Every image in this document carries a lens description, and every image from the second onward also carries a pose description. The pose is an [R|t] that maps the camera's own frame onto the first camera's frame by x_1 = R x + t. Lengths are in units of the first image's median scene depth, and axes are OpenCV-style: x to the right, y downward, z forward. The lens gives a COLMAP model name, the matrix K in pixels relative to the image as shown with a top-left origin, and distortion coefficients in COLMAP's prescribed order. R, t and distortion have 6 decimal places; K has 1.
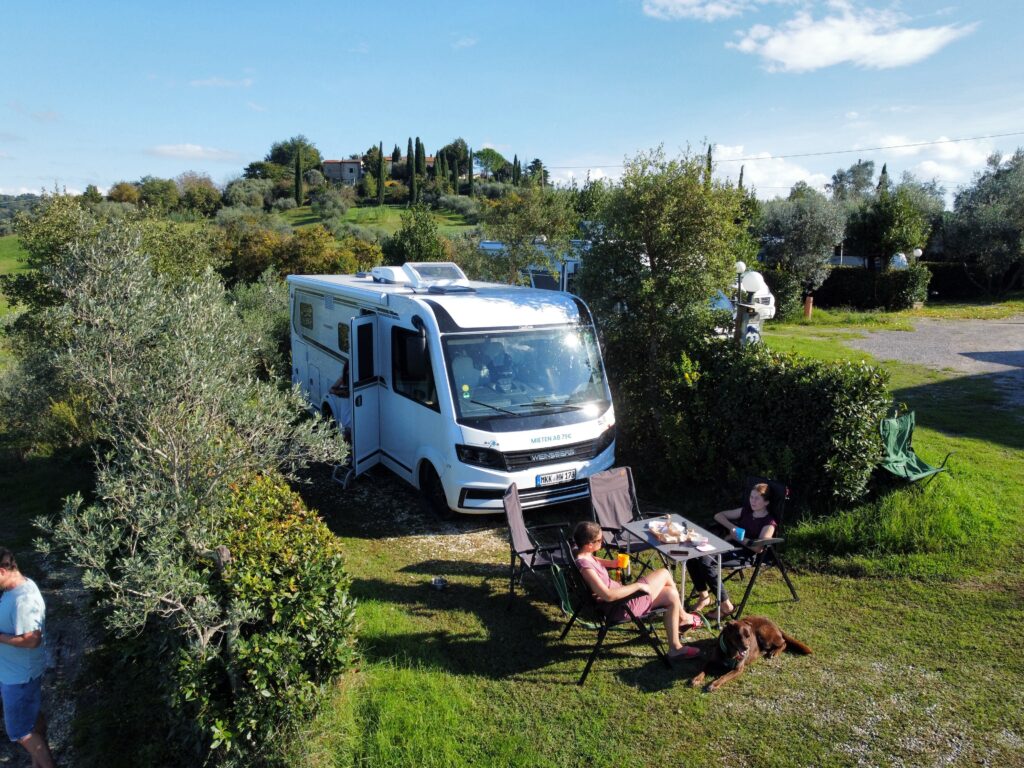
lens RADIAL K [[774.2, 0, 509.4], [0, 774.2, 387.5], [0, 0, 1]] dist [-0.016910, 0.008899]
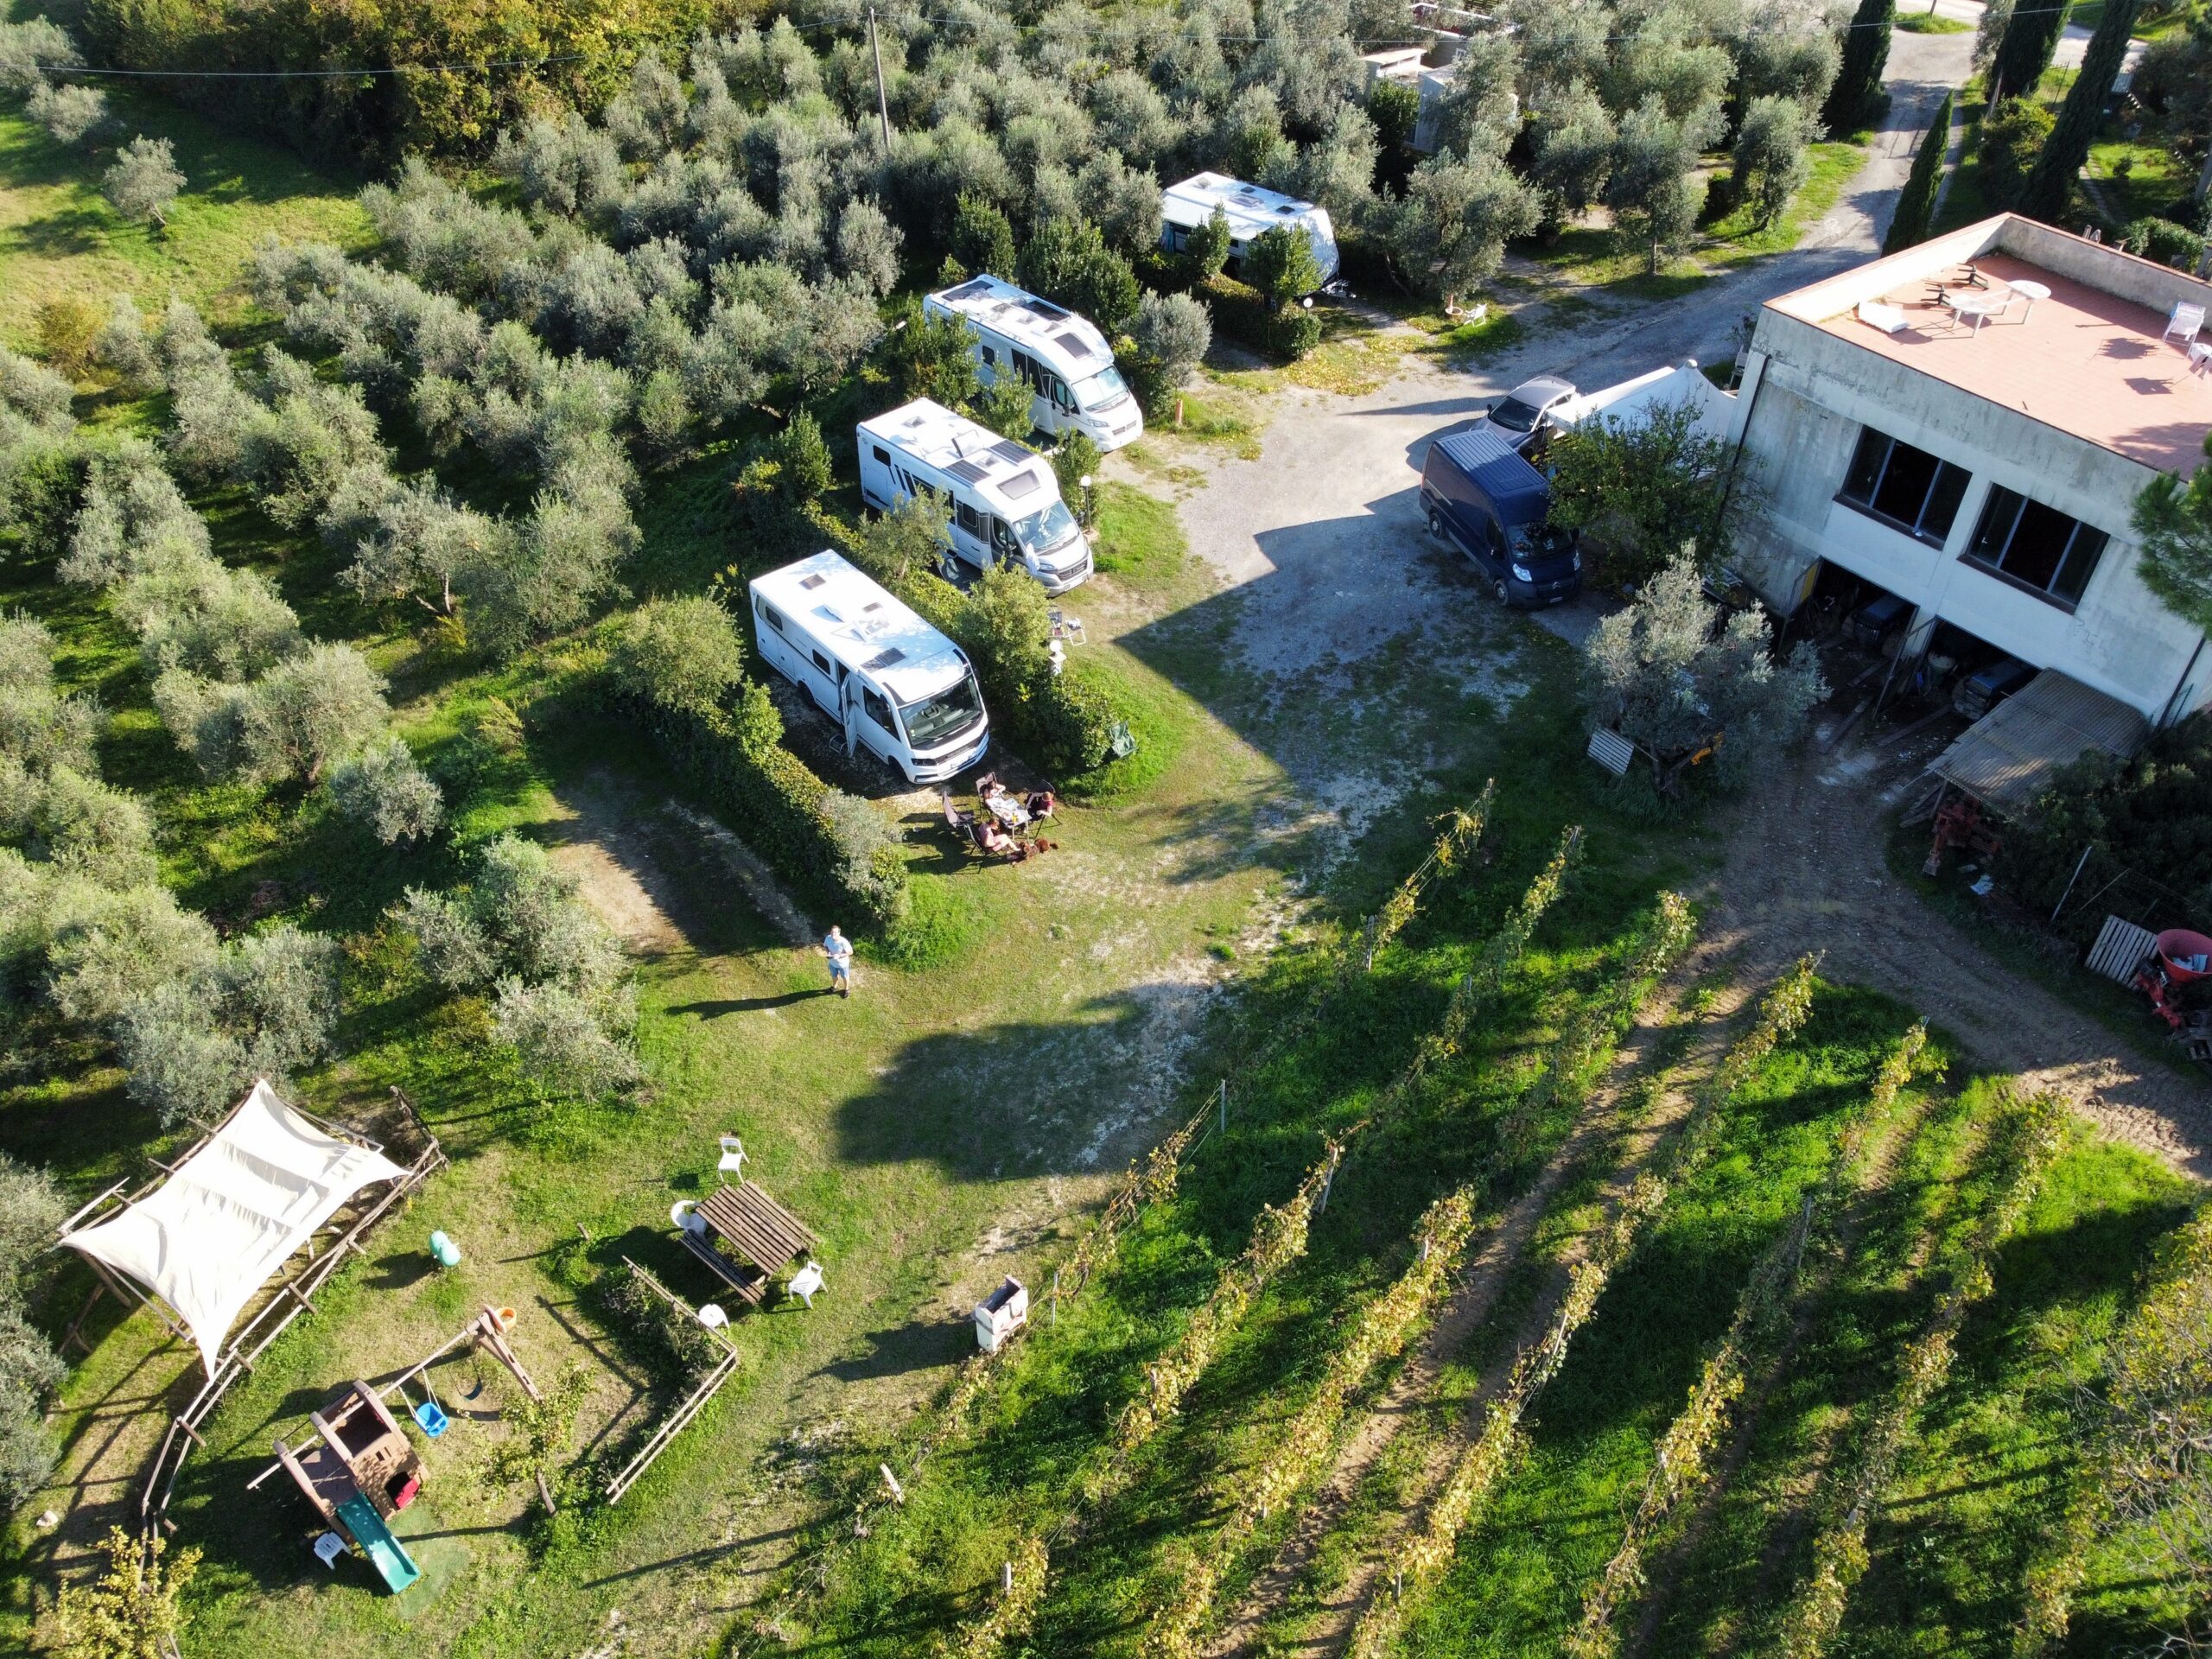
lens RADIAL K [[1672.3, 0, 1113.1], [0, 1672.3, 826.3], [0, 0, 1]] dist [-0.016910, 0.008899]
pose [[0.982904, -0.116781, 0.142341, -0.177327], [0.025925, 0.853187, 0.520961, -1.889893], [-0.182282, -0.508365, 0.841628, -2.684852]]
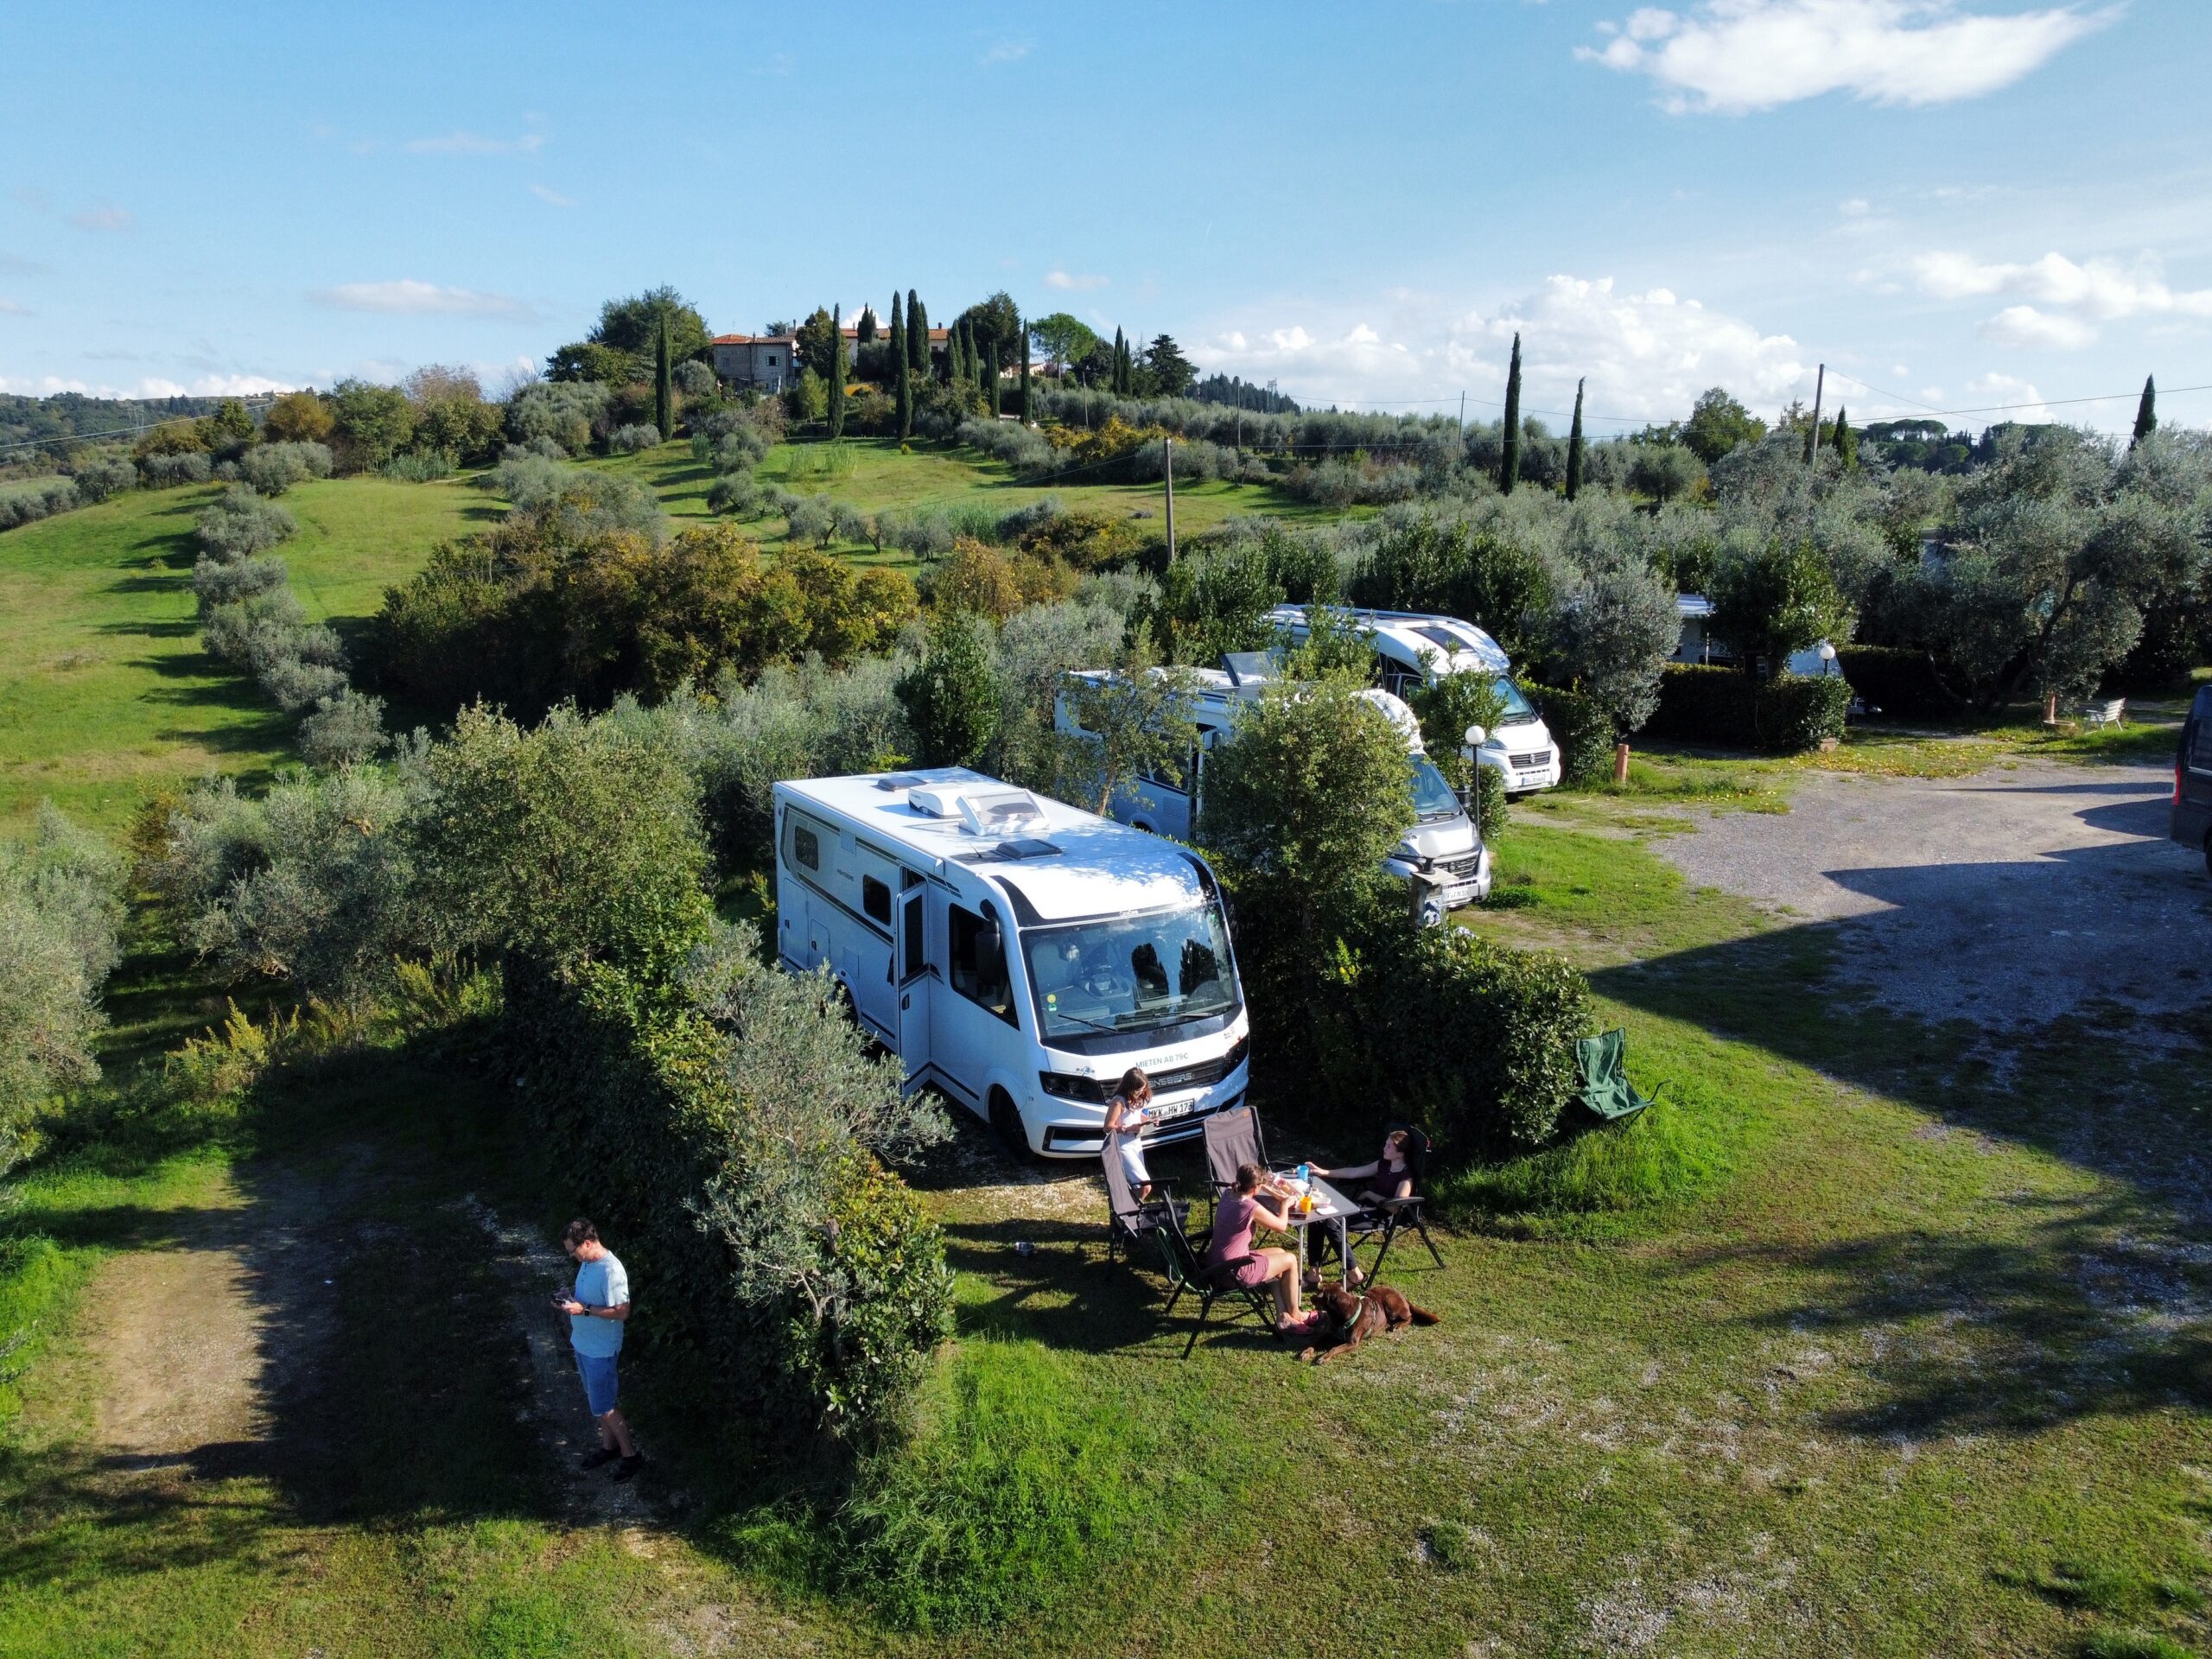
lens RADIAL K [[1672.3, 0, 1103.1], [0, 1672.3, 829.3], [0, 0, 1]] dist [-0.016910, 0.008899]
pose [[0.999986, -0.004362, -0.003093, 0.001312], [0.004407, 0.999883, 0.014629, -0.177368], [0.003029, -0.014642, 0.999888, -0.626317]]
